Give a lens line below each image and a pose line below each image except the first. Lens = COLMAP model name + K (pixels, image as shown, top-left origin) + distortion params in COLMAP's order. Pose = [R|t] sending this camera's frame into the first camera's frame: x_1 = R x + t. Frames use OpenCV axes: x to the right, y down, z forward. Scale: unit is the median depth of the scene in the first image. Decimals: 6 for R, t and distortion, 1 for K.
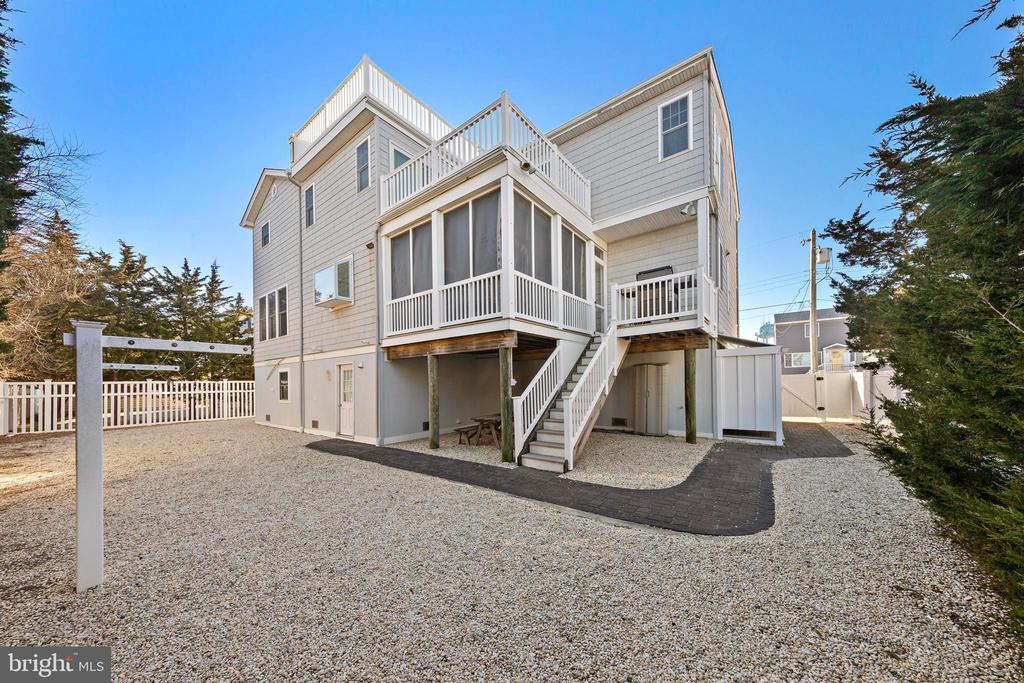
lens RADIAL K [[338.5, 0, 511.4], [0, 338.5, 382.4], [0, 0, 1]] dist [0.000829, 0.000024]
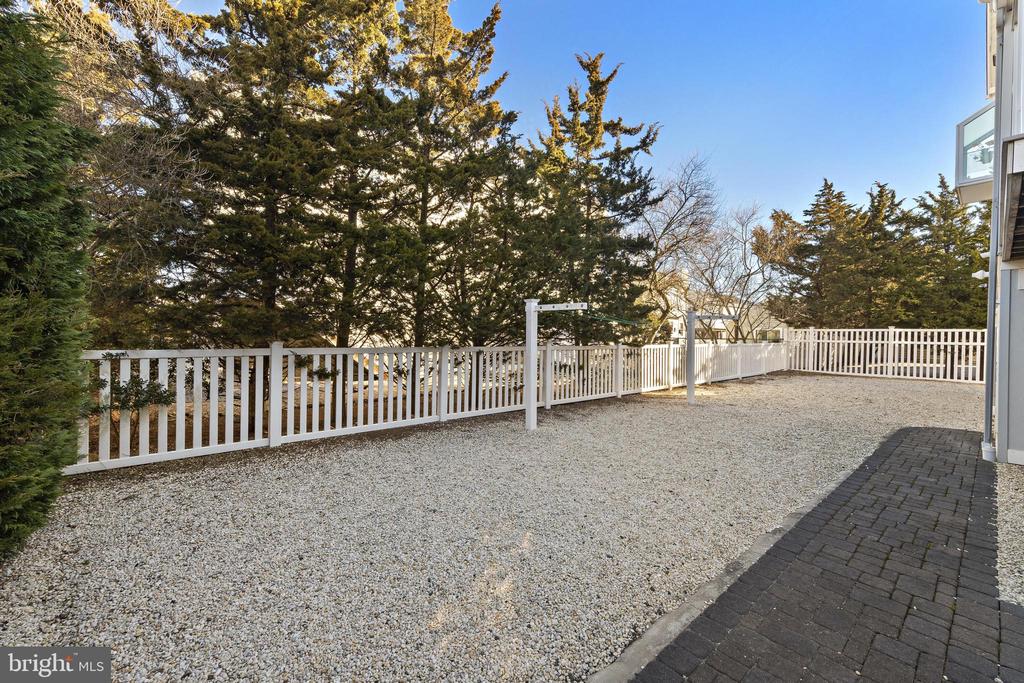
lens RADIAL K [[401.6, 0, 512.0], [0, 401.6, 341.5], [0, 0, 1]] dist [0.000758, -0.000012]
pose [[-0.224703, 0.036385, -0.973748, 0.390761], [-0.007962, 0.999201, 0.039174, -0.007378], [0.974395, 0.016556, -0.224233, 0.498637]]
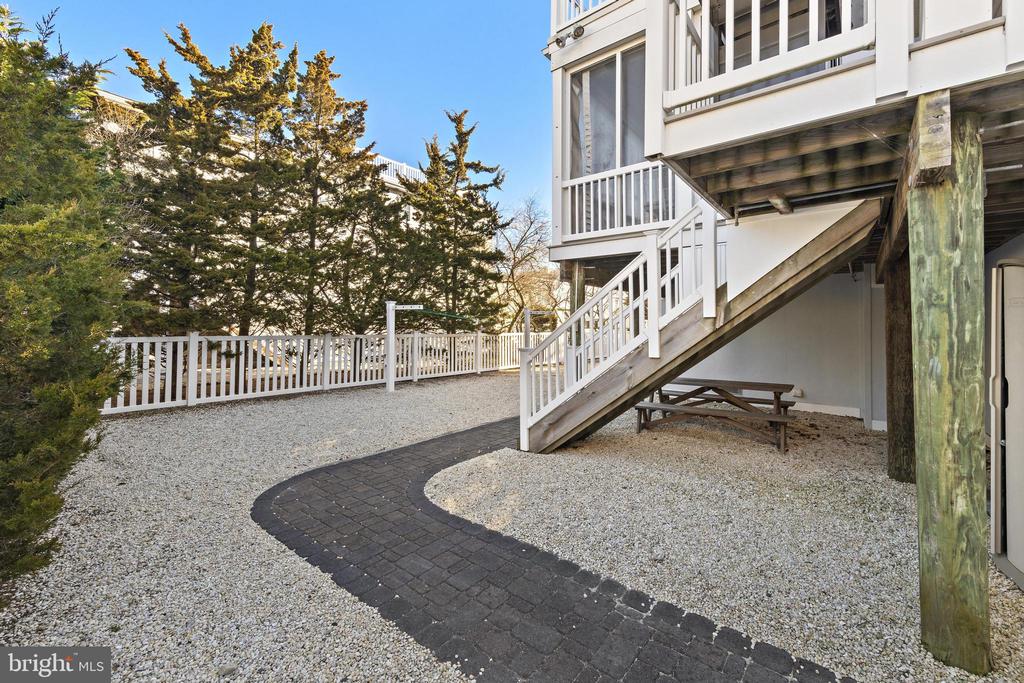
lens RADIAL K [[421.0, 0, 527.2], [0, 421.0, 318.2], [0, 0, 1]] dist [-0.001372, -0.000138]
pose [[-0.016925, 0.003894, -0.999849, 0.803954], [-0.006846, 0.999969, 0.004011, -0.018759], [0.999833, 0.006913, -0.016898, 0.768709]]
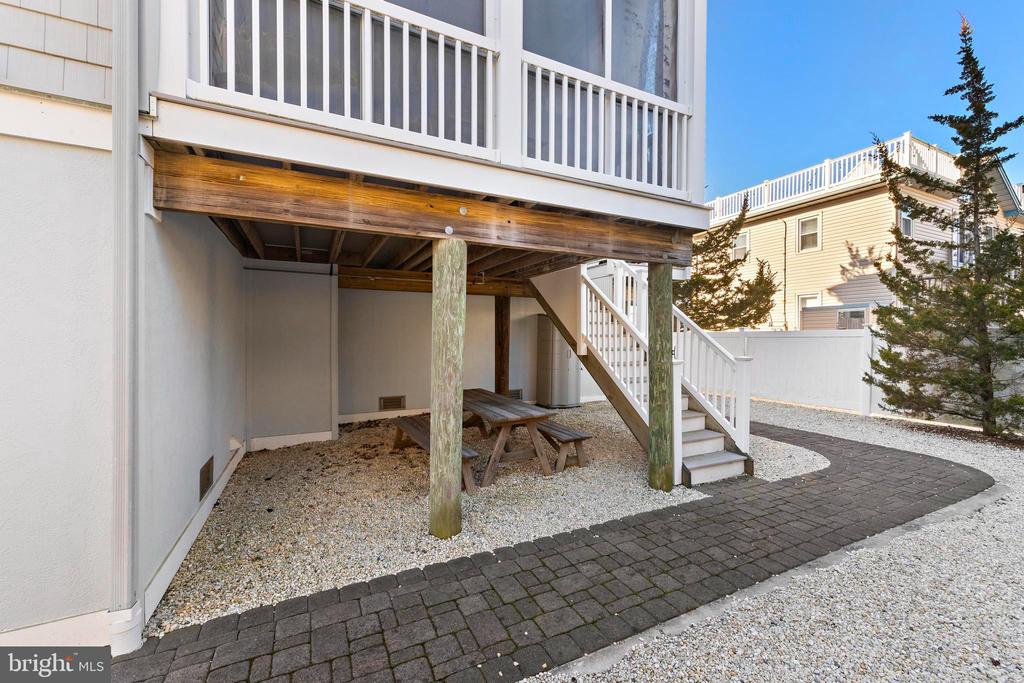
lens RADIAL K [[419.8, 0, 512.0], [0, 419.8, 341.5], [0, 0, 1]] dist [-0.000357, -0.000109]
pose [[0.443942, 0.005533, 0.896039, -0.581144], [-0.011054, 0.999939, -0.000698, 0.015559], [-0.895988, -0.009596, 0.443976, 0.797640]]
